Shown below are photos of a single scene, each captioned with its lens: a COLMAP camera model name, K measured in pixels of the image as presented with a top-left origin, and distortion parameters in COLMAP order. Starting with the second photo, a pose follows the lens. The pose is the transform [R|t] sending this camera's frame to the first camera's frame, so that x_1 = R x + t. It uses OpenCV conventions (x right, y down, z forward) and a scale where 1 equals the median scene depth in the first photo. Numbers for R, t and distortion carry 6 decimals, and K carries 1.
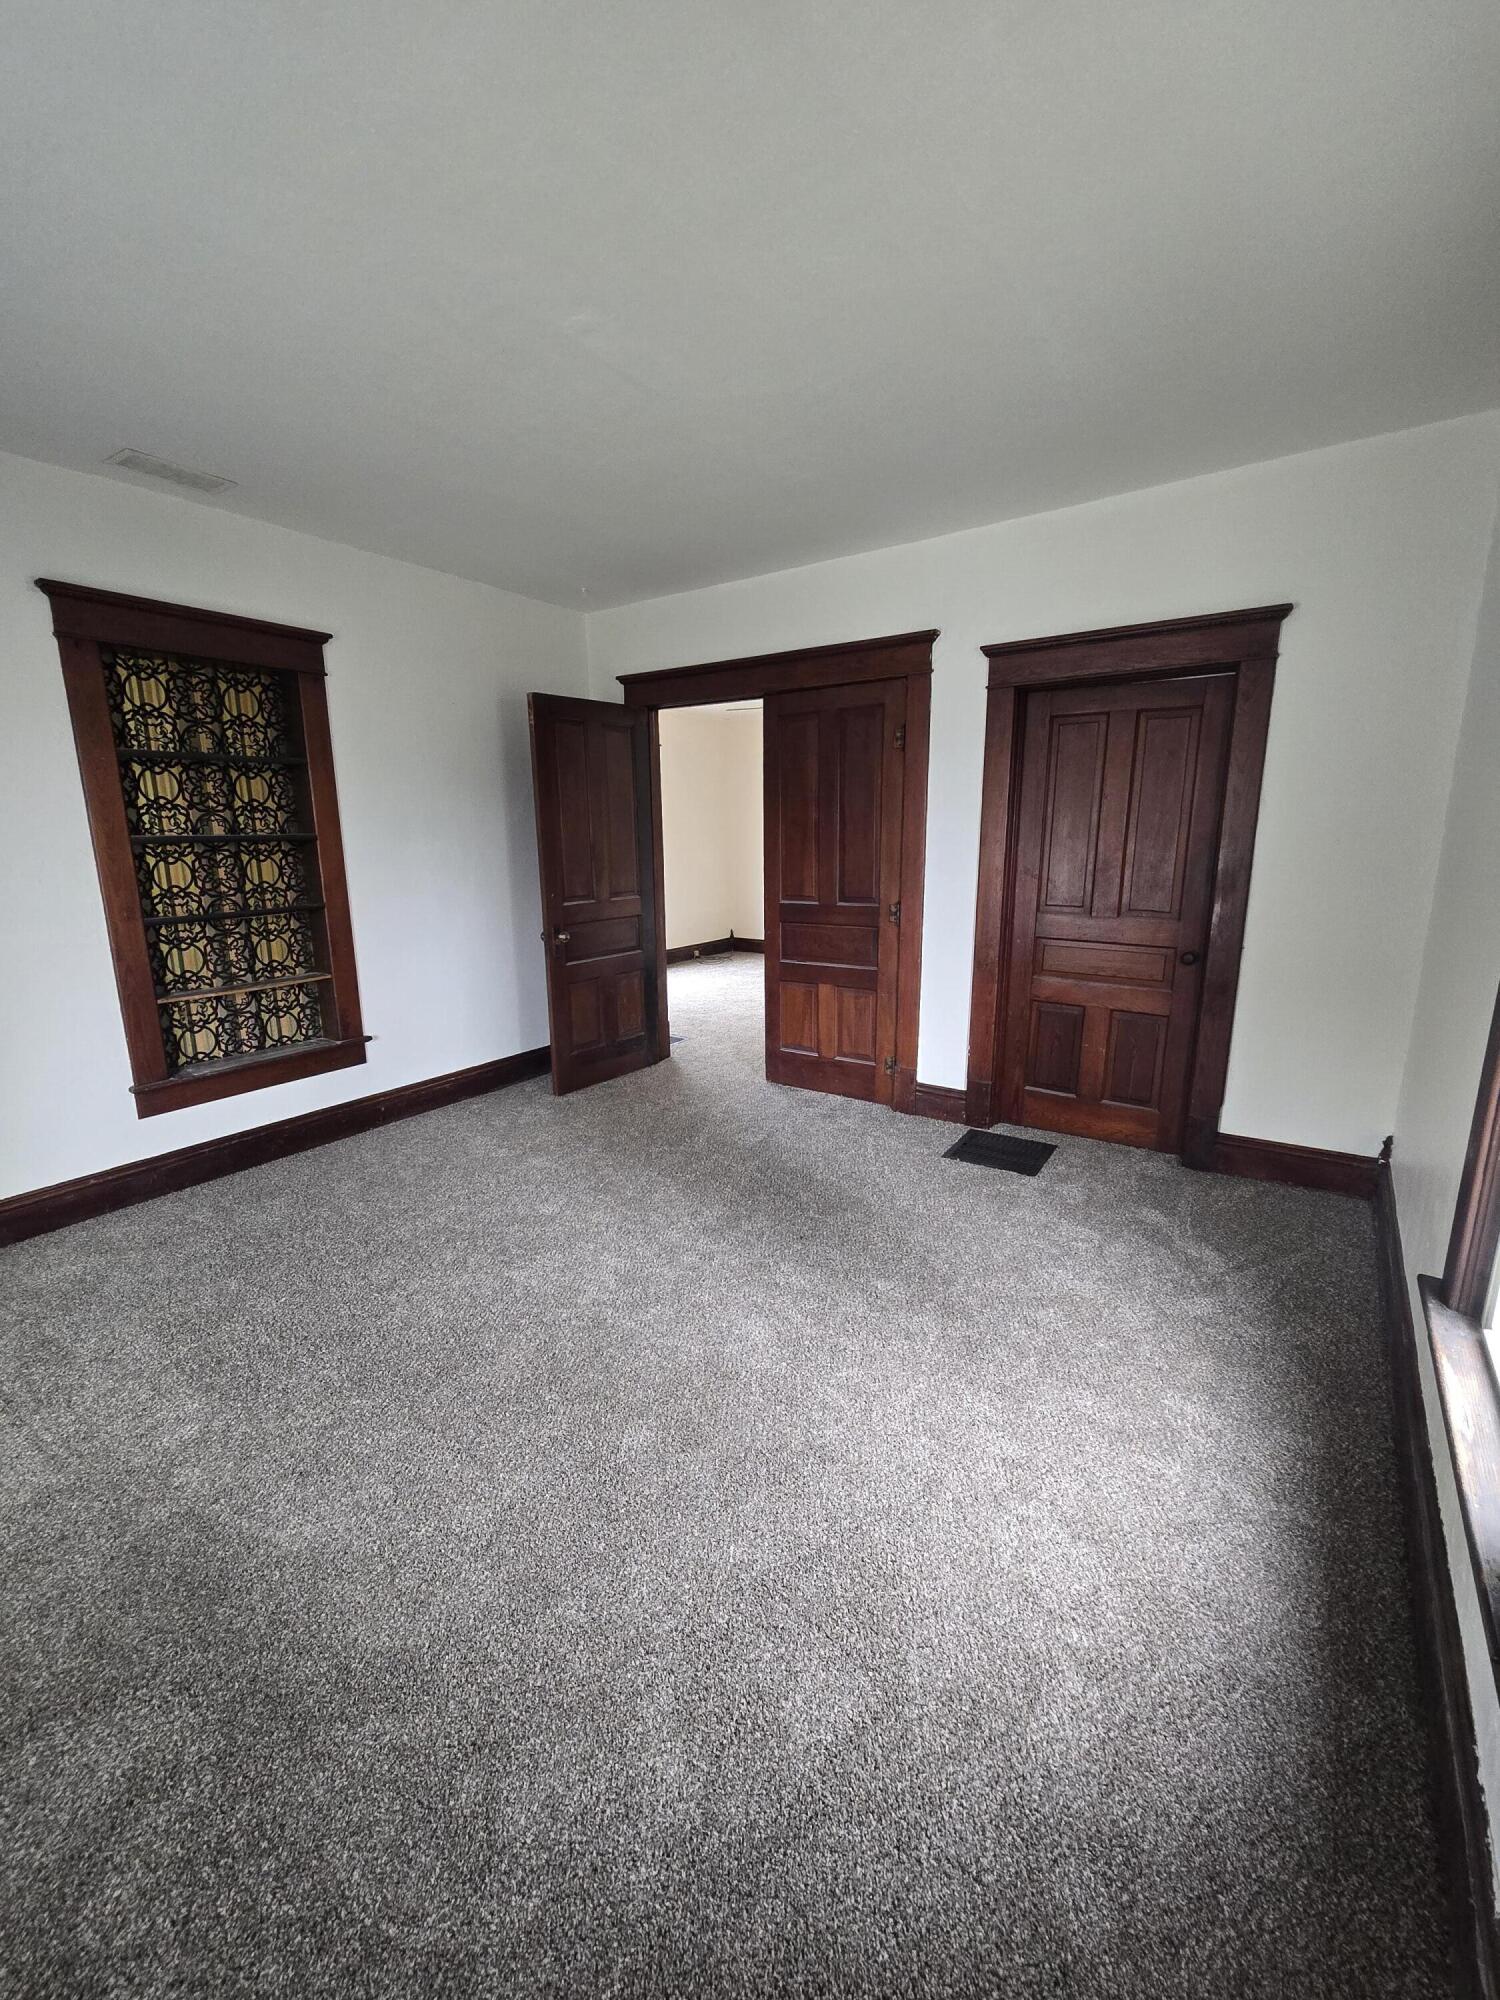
lens RADIAL K [[818.3, 0, 747.0], [0, 818.3, 998.9], [0, 0, 1]] dist [-0.001002, -0.000147]
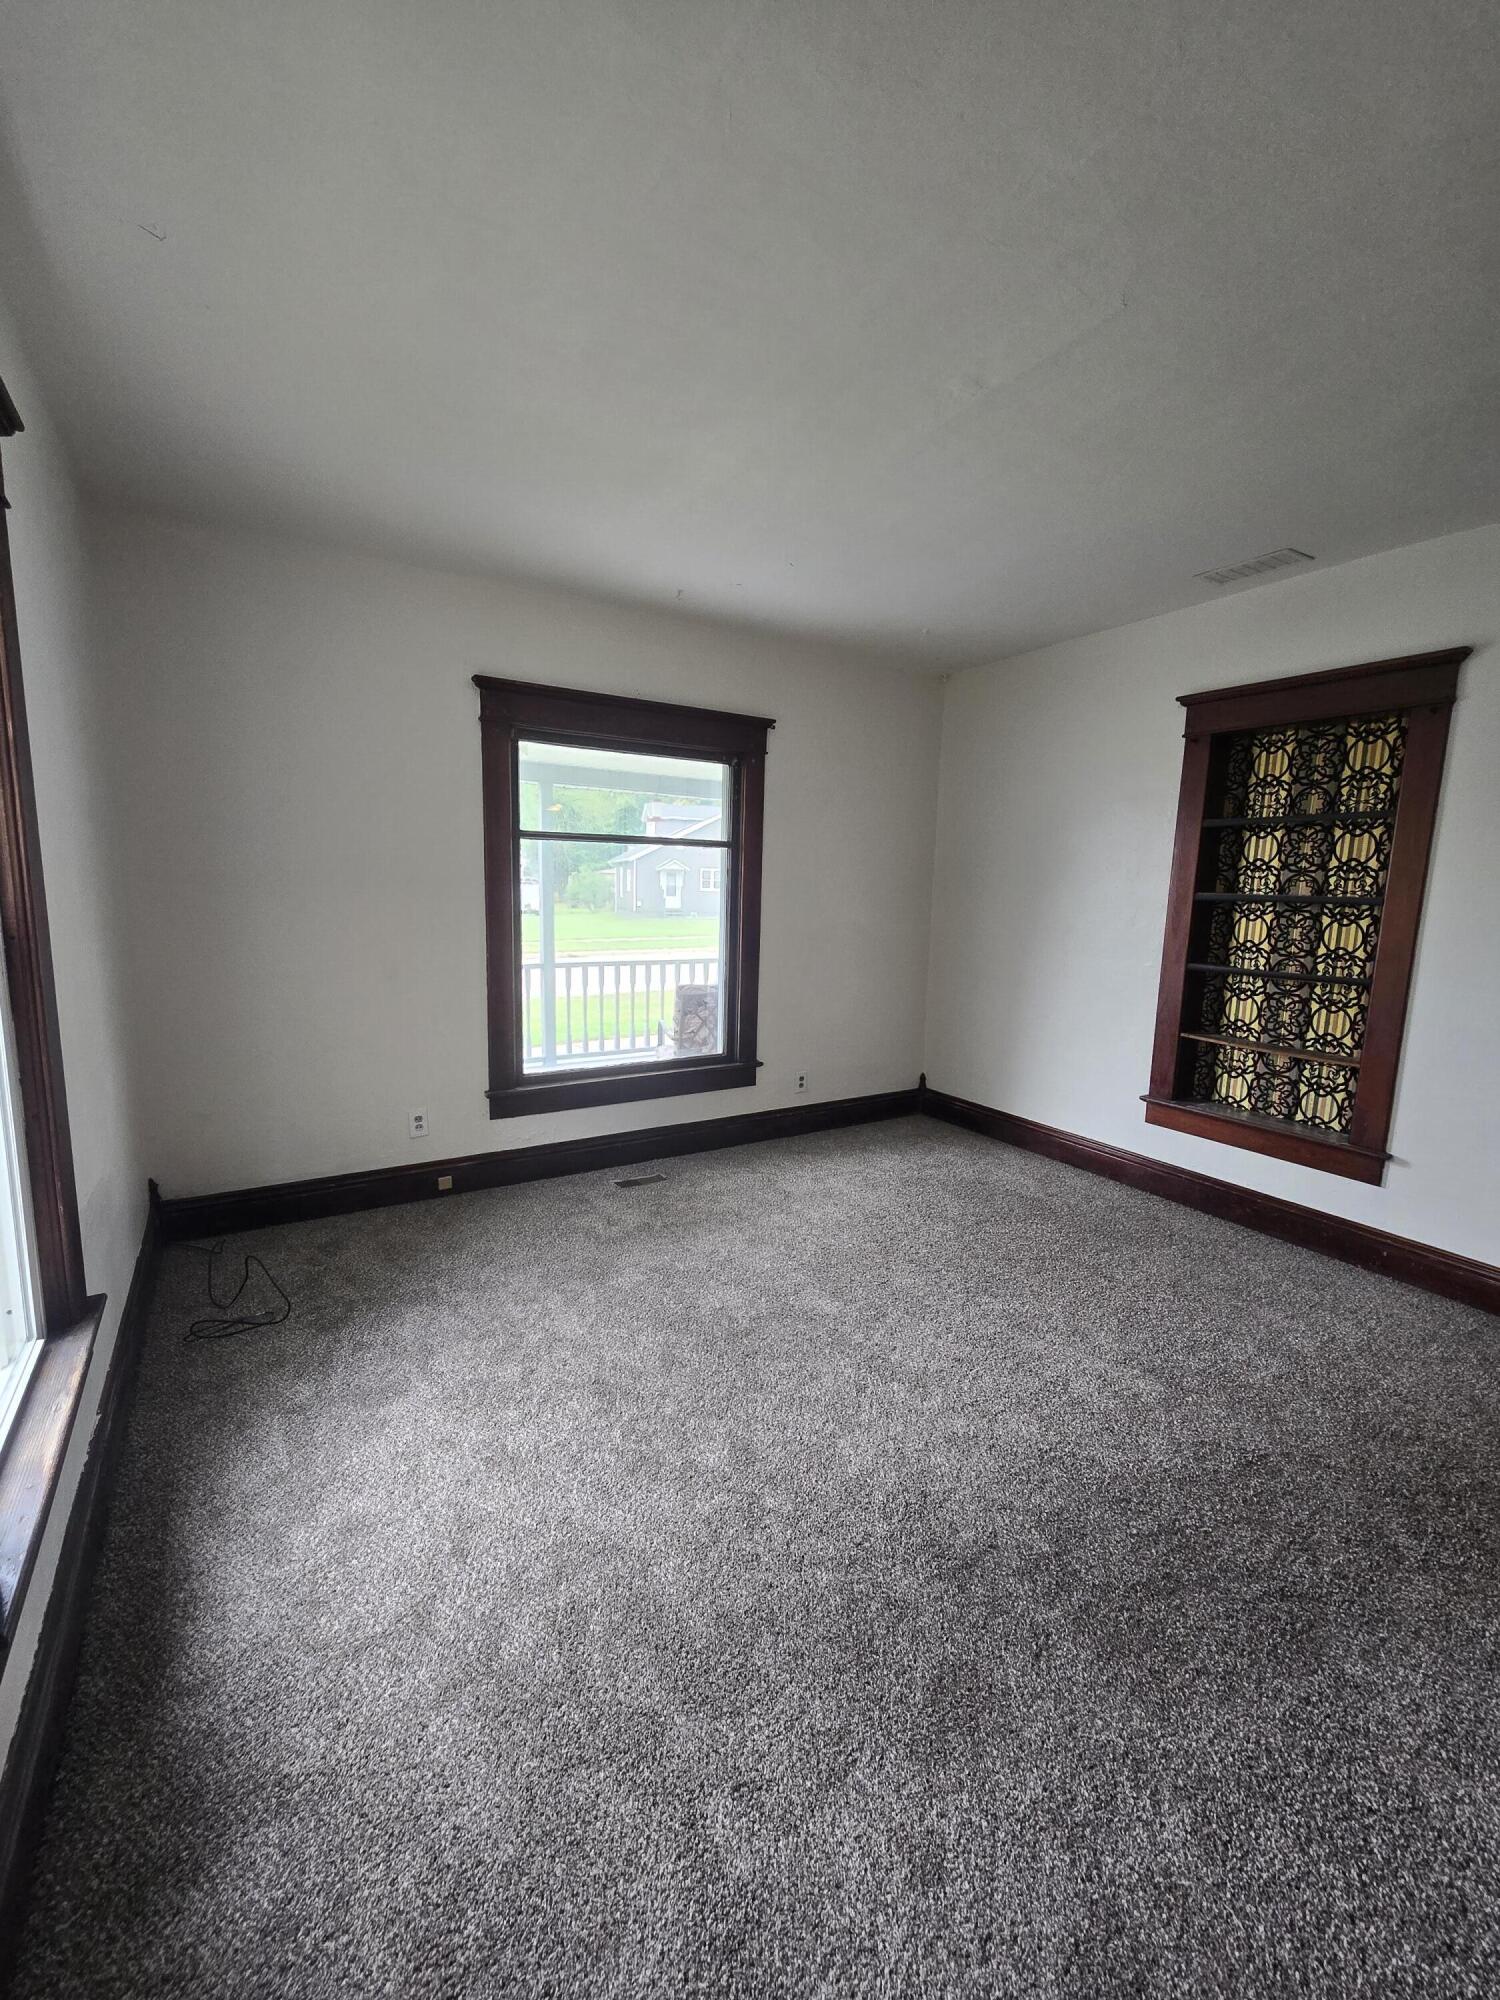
lens RADIAL K [[818.3, 0, 742.5], [0, 818.3, 1007.5], [0, 0, 1]] dist [-0.001002, -0.000147]
pose [[-0.400232, 0.133136, -0.906691, 0.526151], [-0.210101, 0.949707, 0.232195, -0.156100], [0.892004, 0.283428, -0.352131, 0.767566]]
